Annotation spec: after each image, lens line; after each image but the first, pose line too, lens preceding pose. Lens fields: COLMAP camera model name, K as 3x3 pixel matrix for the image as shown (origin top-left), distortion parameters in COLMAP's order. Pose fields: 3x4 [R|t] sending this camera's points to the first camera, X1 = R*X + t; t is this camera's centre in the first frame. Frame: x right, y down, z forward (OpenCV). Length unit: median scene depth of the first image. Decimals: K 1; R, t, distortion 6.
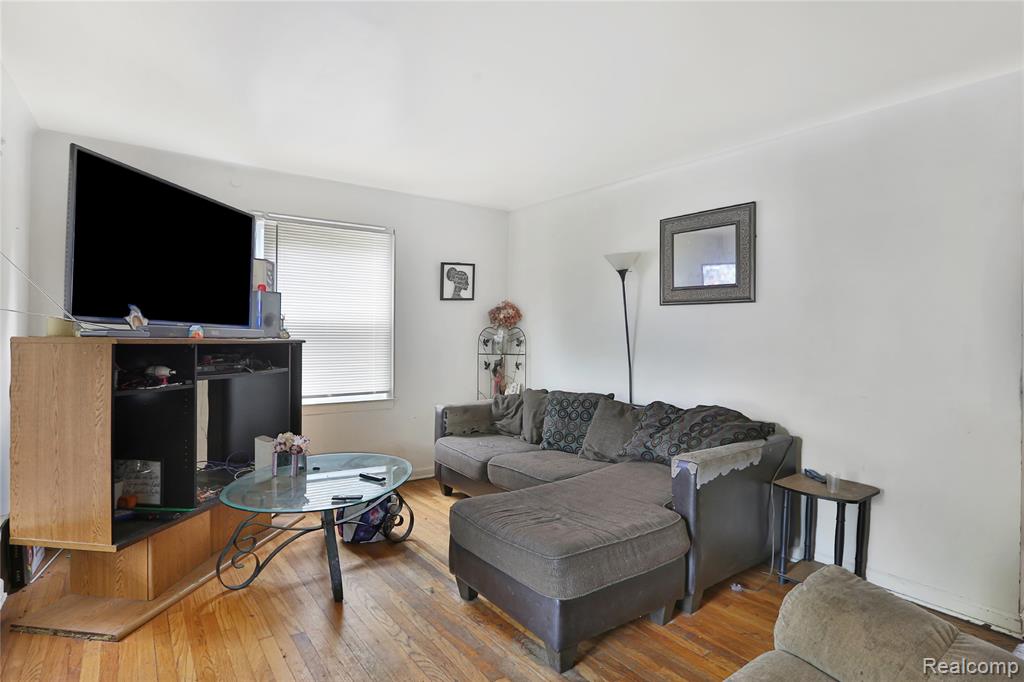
lens RADIAL K [[535.3, 0, 512.0], [0, 535.3, 341.0], [0, 0, 1]] dist [-0.044915, -0.000151]
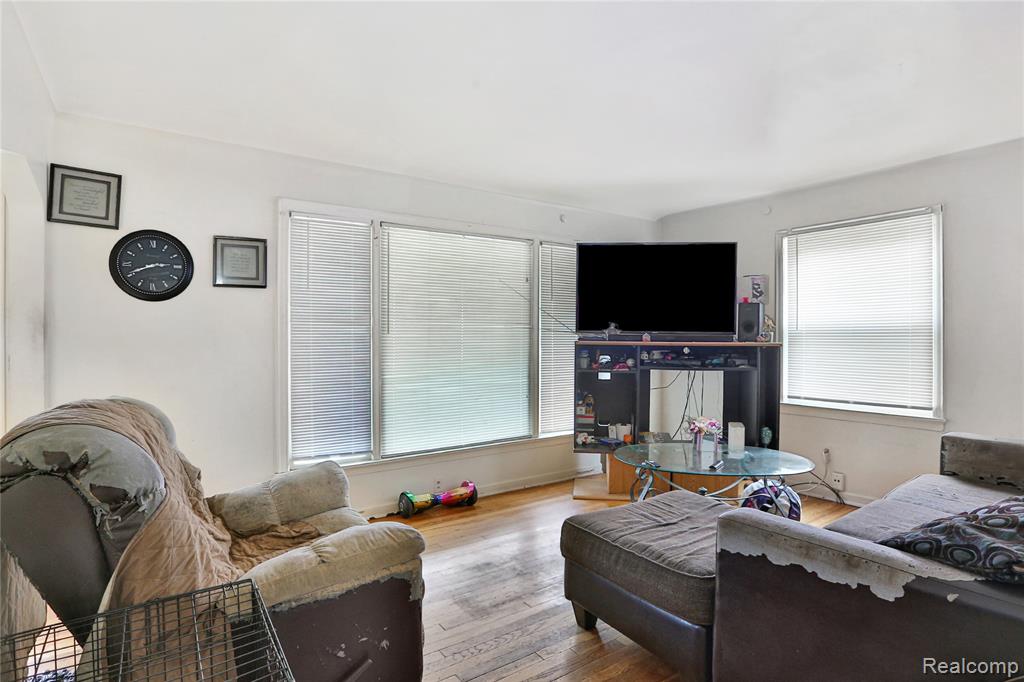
lens RADIAL K [[535.3, 0, 512.0], [0, 535.3, 341.0], [0, 0, 1]] dist [-0.044915, -0.000151]
pose [[-0.053098, -0.001528, -0.998588, 0.789354], [-0.008379, 0.999964, -0.001085, -0.001542], [0.998554, 0.008310, -0.053109, 0.557651]]
